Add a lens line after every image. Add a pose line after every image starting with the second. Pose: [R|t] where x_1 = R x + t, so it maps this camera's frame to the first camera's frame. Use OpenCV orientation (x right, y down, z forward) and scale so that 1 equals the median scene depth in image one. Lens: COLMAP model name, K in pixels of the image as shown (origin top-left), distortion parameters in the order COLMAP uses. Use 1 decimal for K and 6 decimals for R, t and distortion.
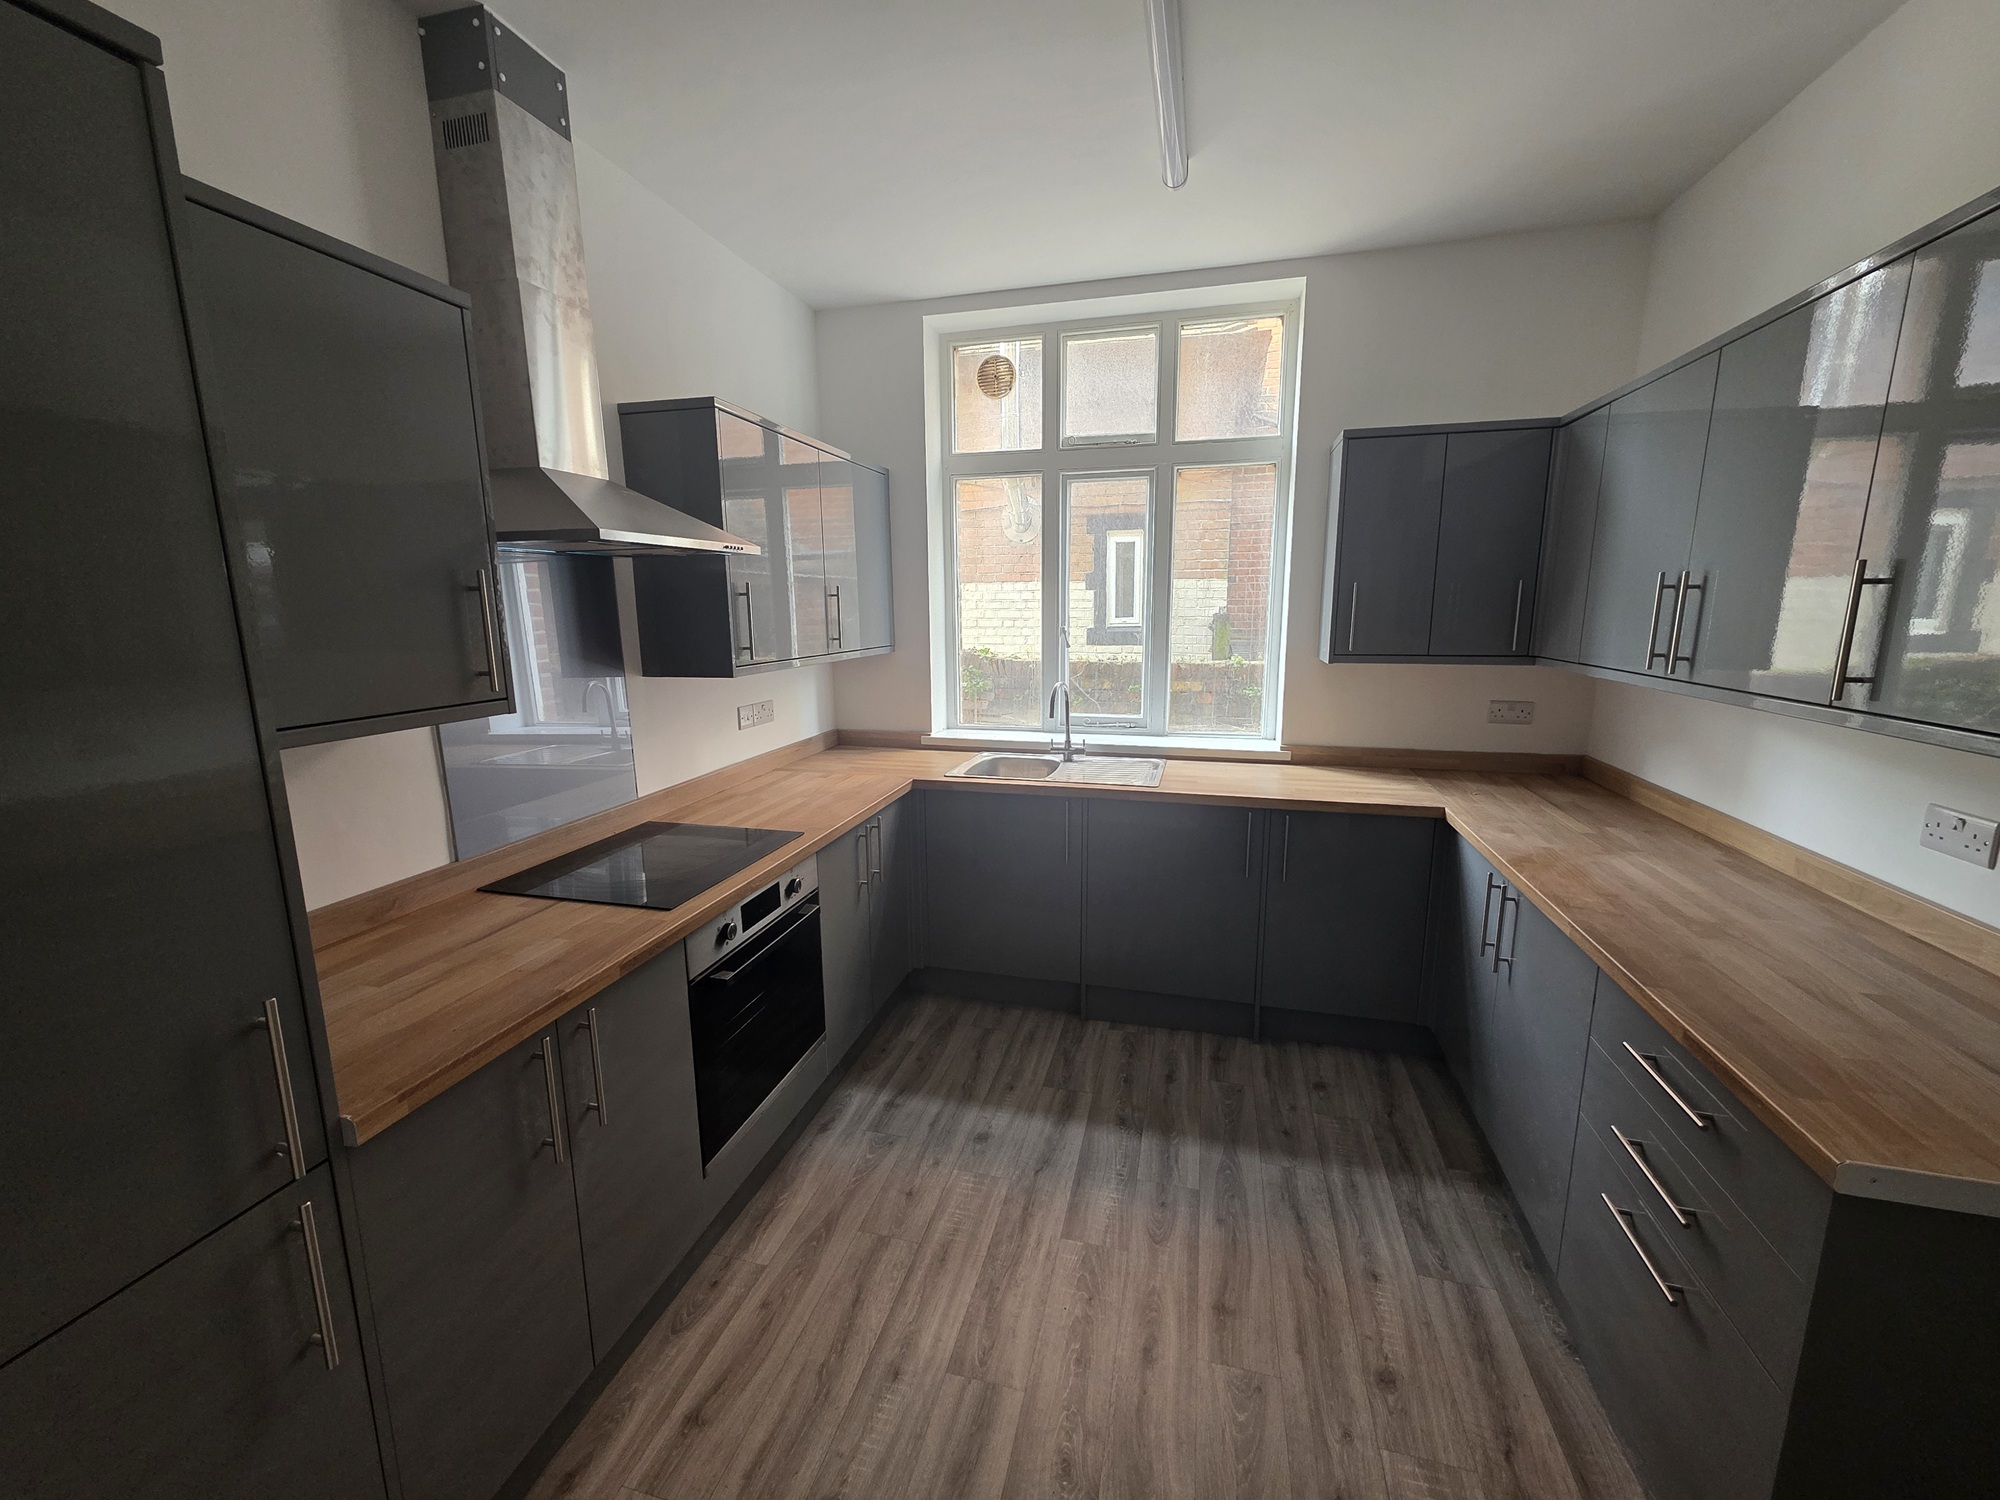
lens RADIAL K [[794.2, 0, 1004.4], [0, 794.2, 747.8], [0, 0, 1]] dist [0.000988, 0.000101]
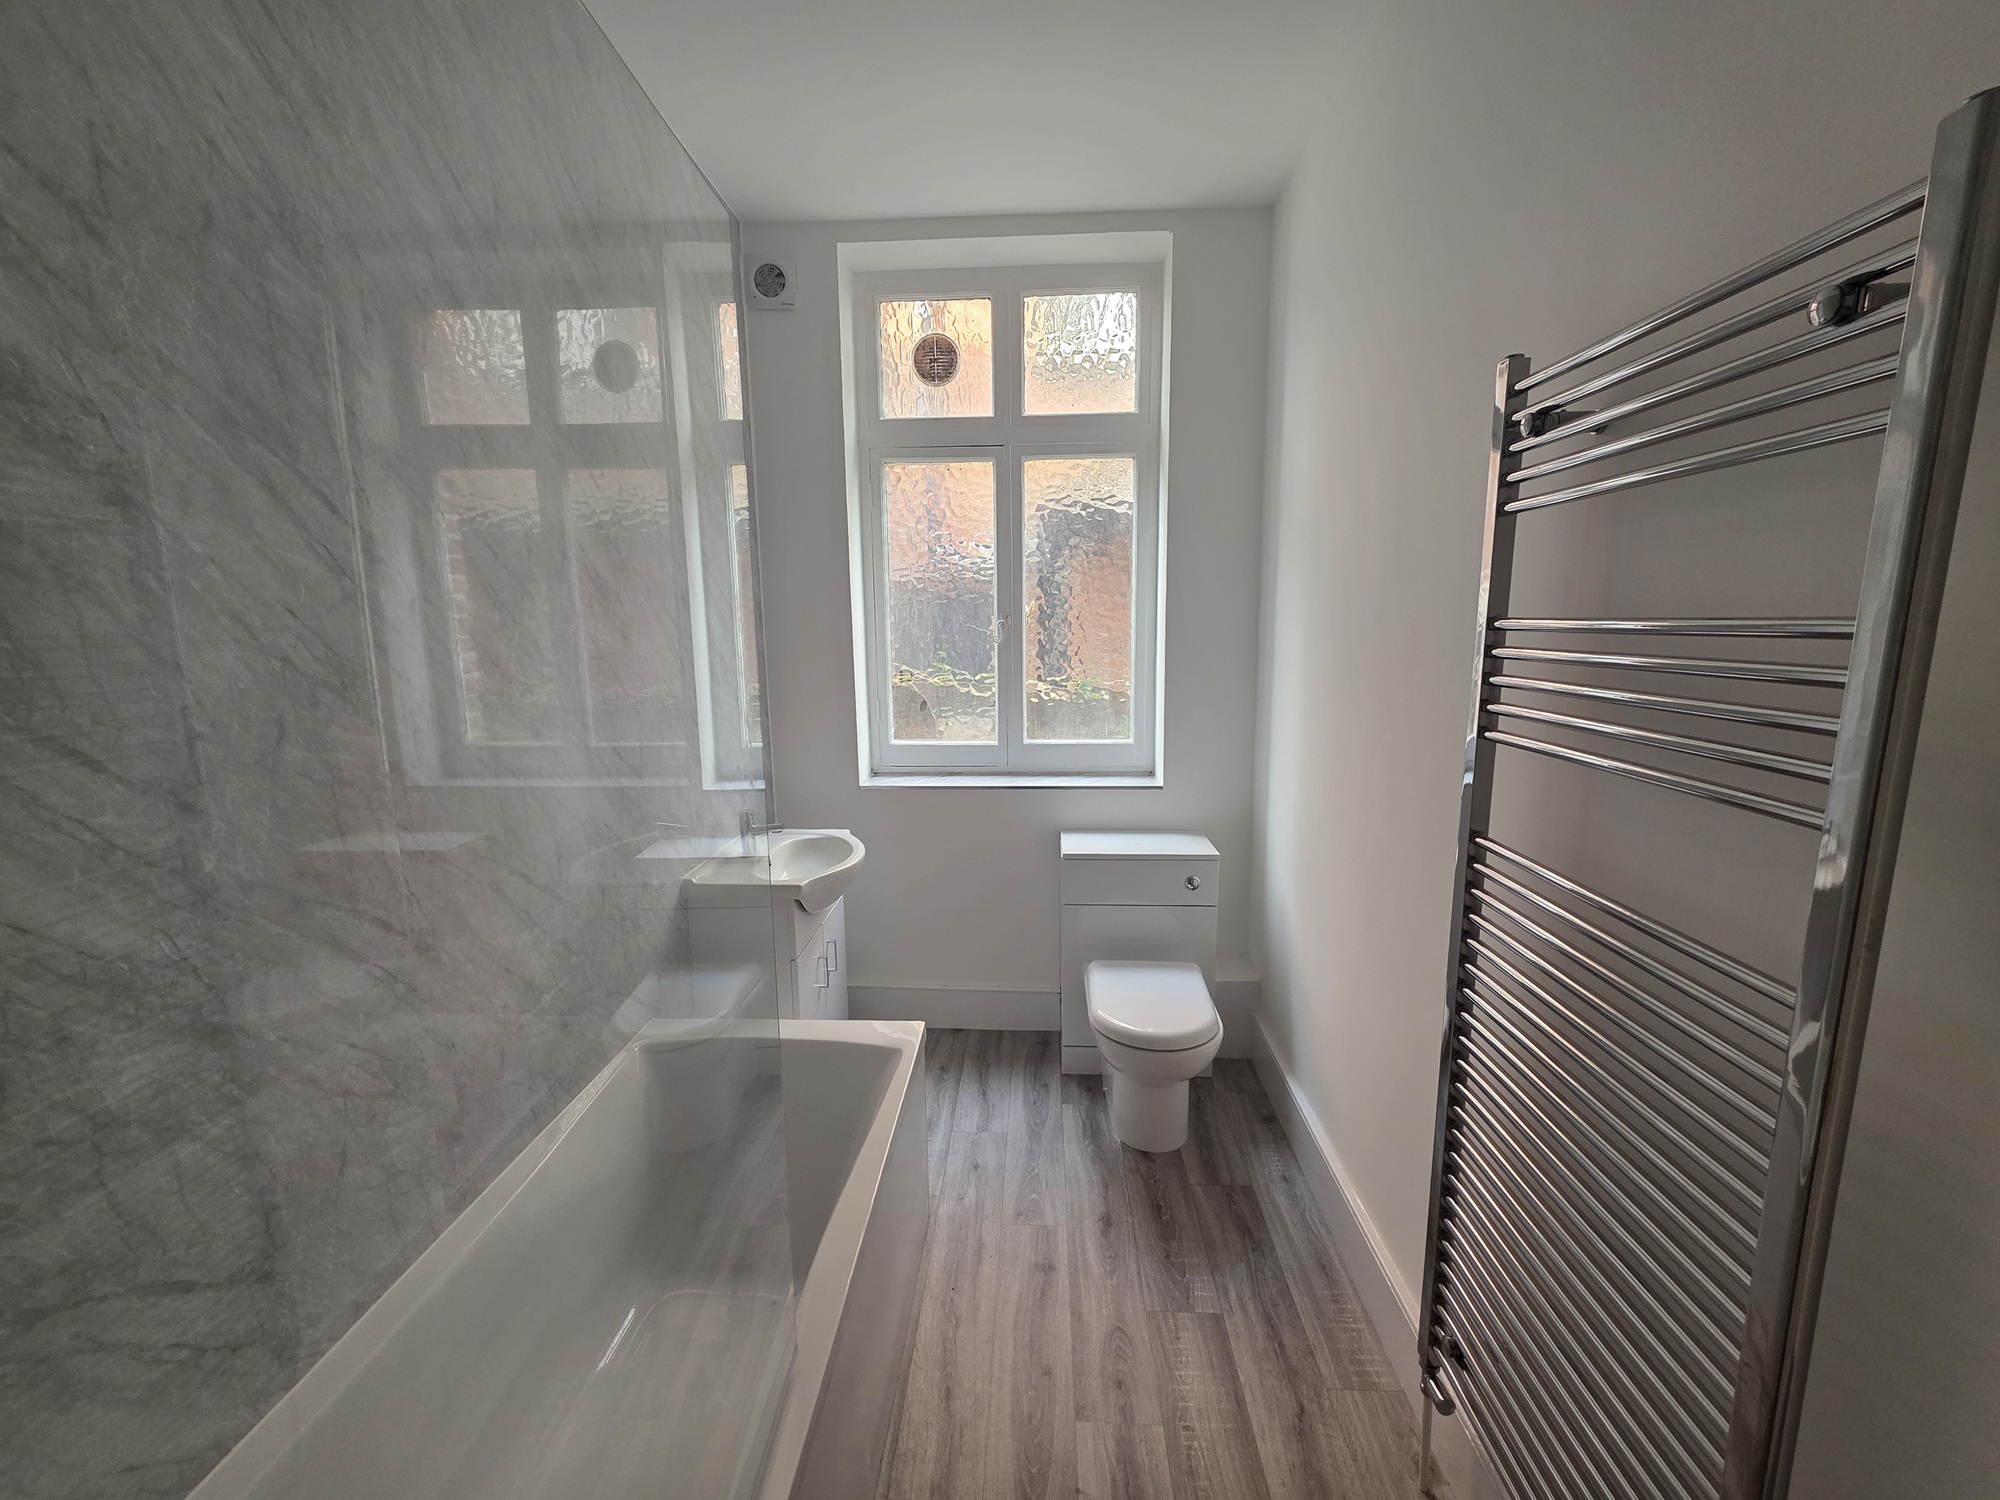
lens RADIAL K [[794.2, 0, 1001.6], [0, 794.2, 743.0], [0, 0, 1]] dist [0.000988, 0.000101]
pose [[-0.980463, 0.036829, -0.193227, 0.474446], [-0.030756, 0.941533, 0.335513, -0.279309], [0.194287, 0.334901, -0.922005, 1.605153]]
